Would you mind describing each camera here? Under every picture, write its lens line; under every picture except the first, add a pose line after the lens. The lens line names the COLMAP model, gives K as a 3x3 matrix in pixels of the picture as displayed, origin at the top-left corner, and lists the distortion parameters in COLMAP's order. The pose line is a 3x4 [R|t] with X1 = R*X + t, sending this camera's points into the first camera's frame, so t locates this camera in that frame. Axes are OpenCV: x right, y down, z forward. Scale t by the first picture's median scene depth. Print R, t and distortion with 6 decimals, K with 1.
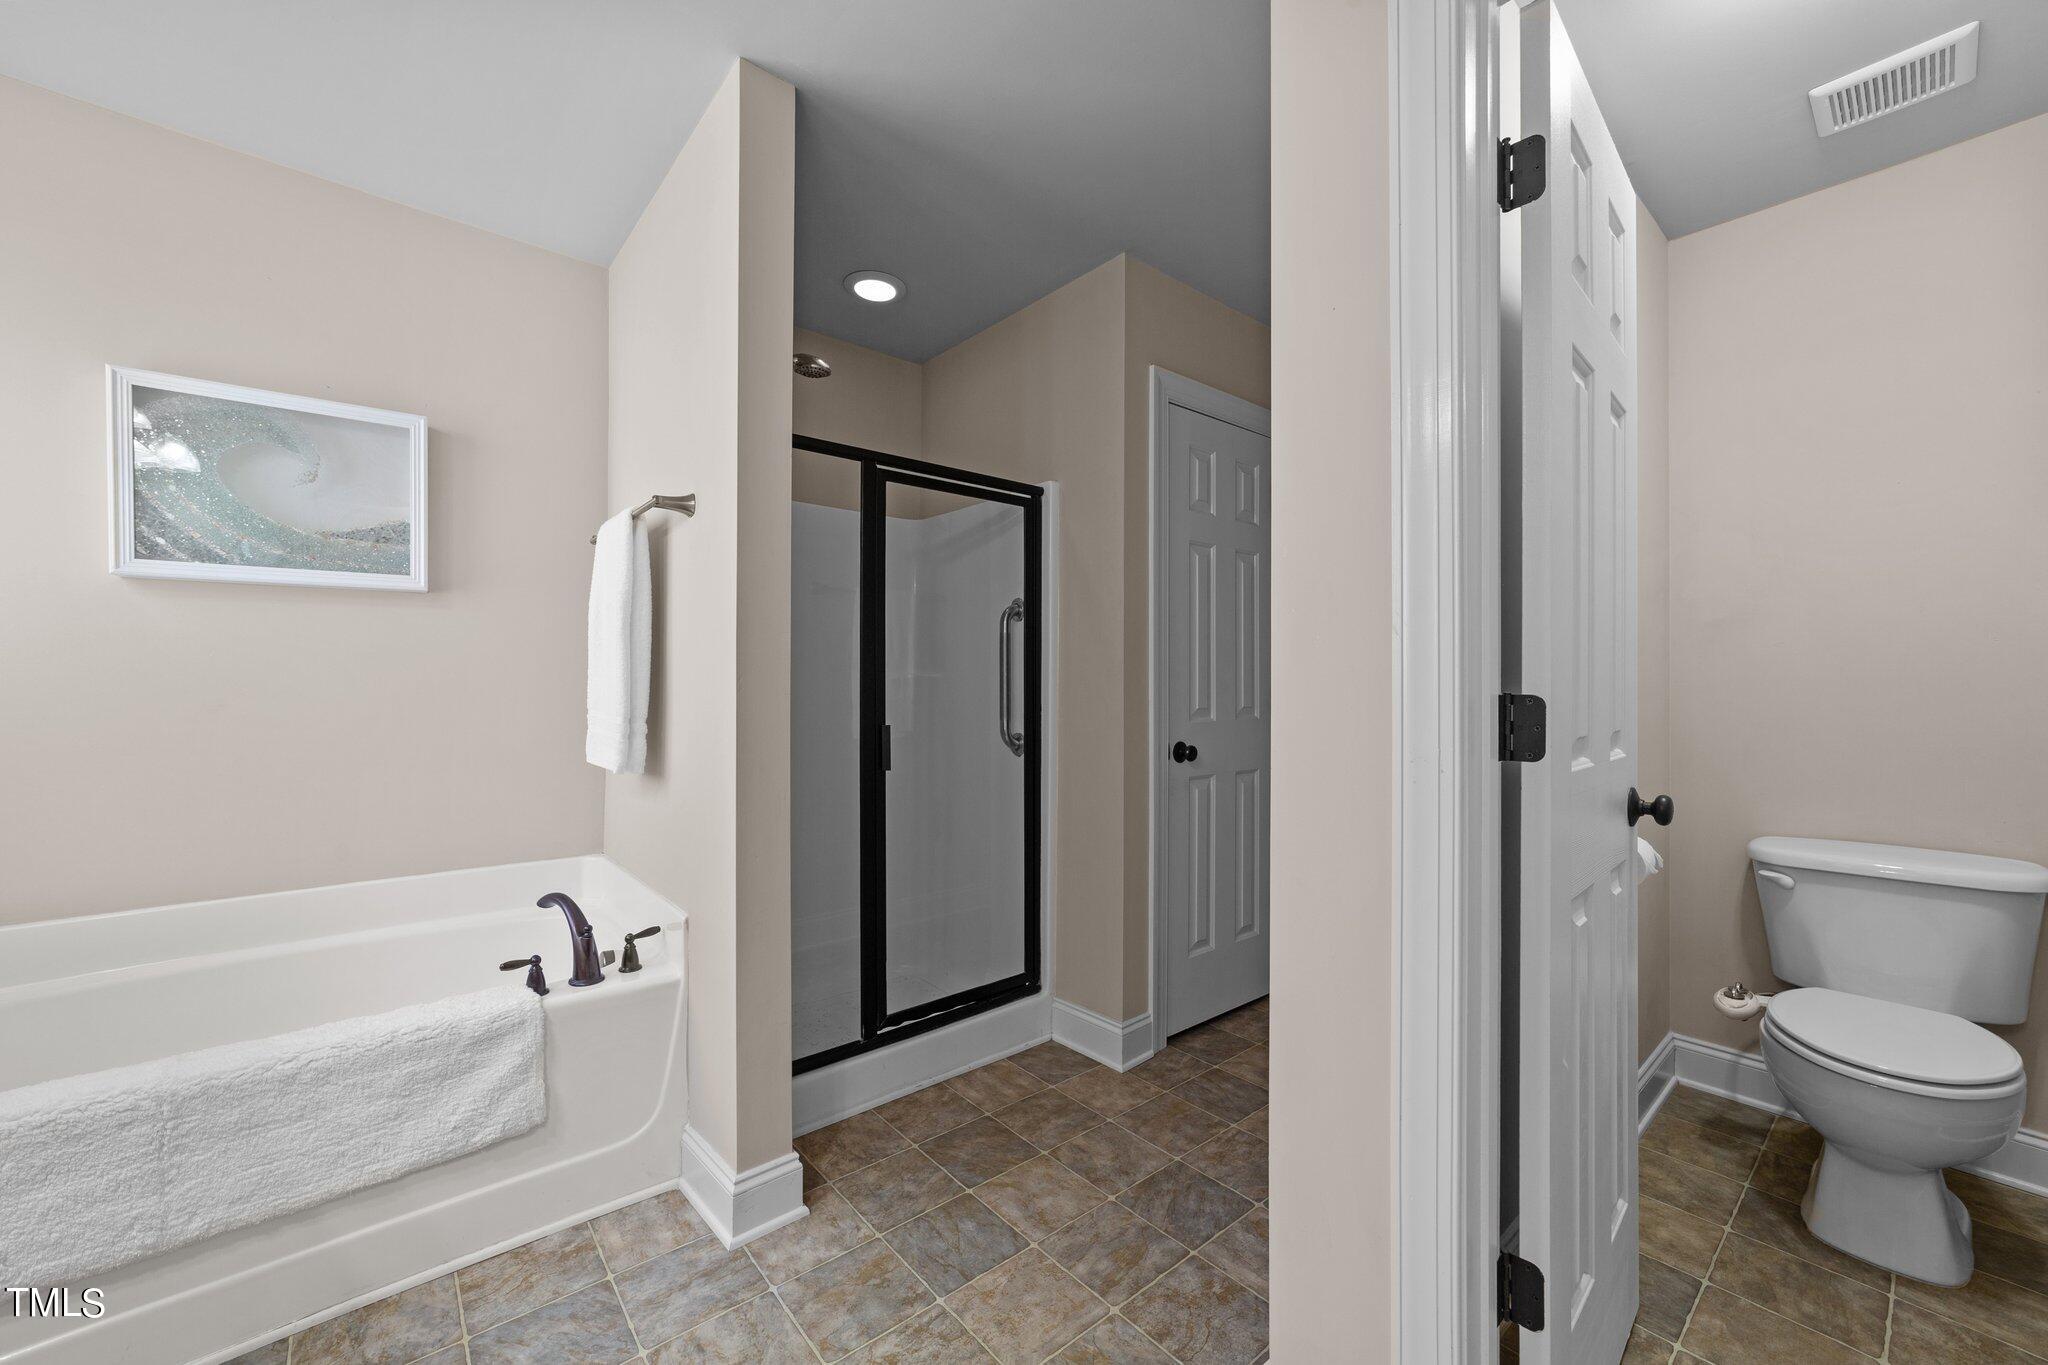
lens RADIAL K [[782.9, 0, 1024.2], [0, 782.9, 689.9], [0, 0, 1]] dist [0.000794, 0.000149]
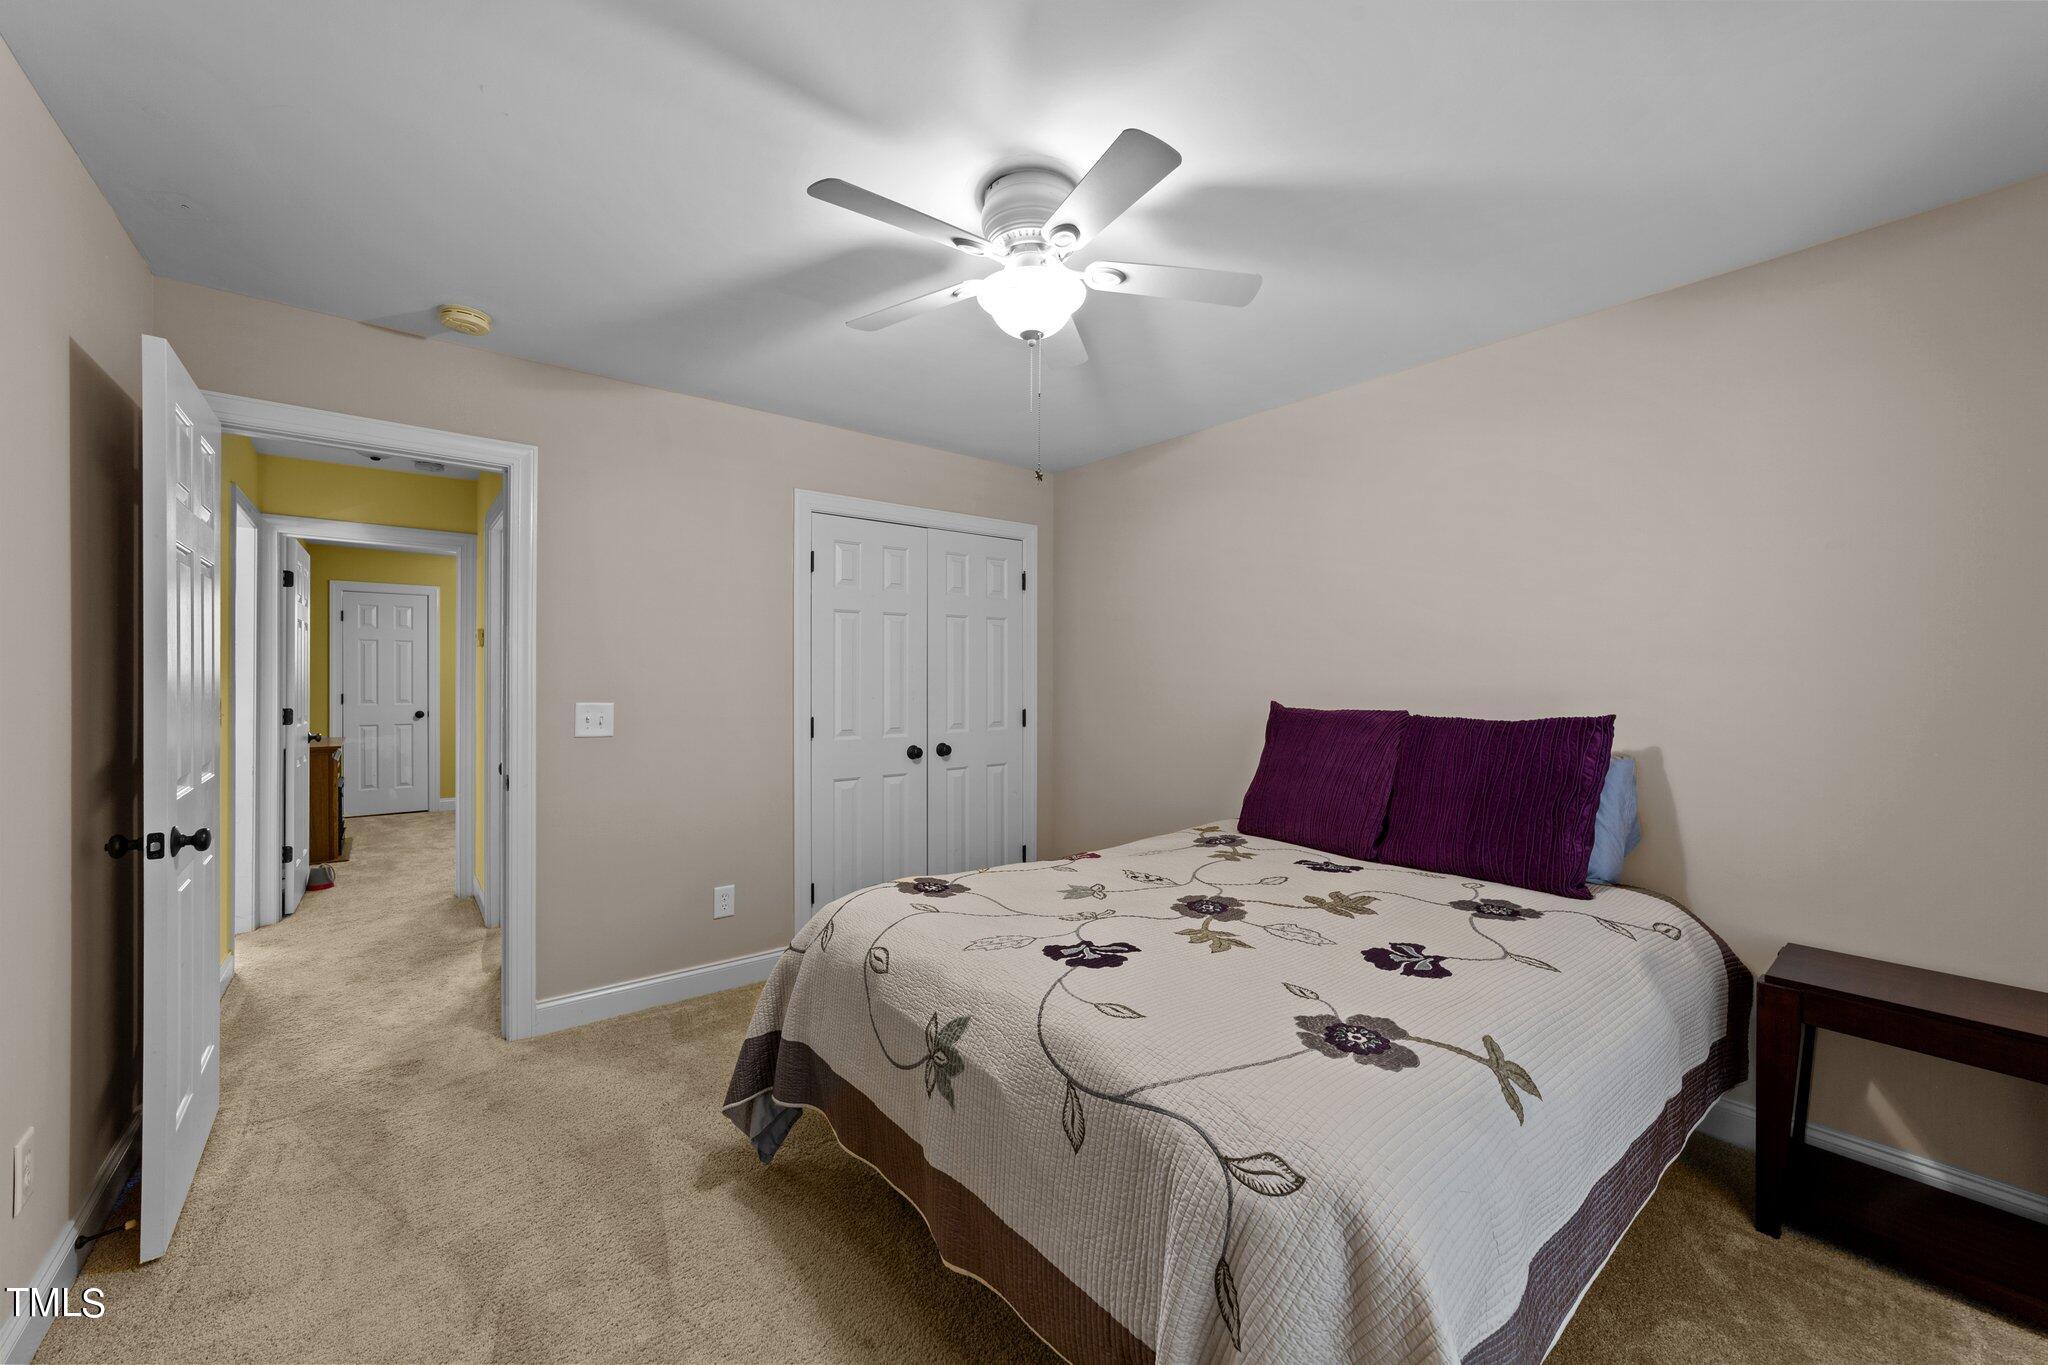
lens RADIAL K [[782.9, 0, 1024.2], [0, 782.9, 689.9], [0, 0, 1]] dist [0.000794, 0.000149]
pose [[0.035176, 0.000803, 0.999381, -3.218855], [0.000612, 0.999999, -0.000825, -0.076772], [-0.999381, 0.000641, 0.035175, -2.895401]]
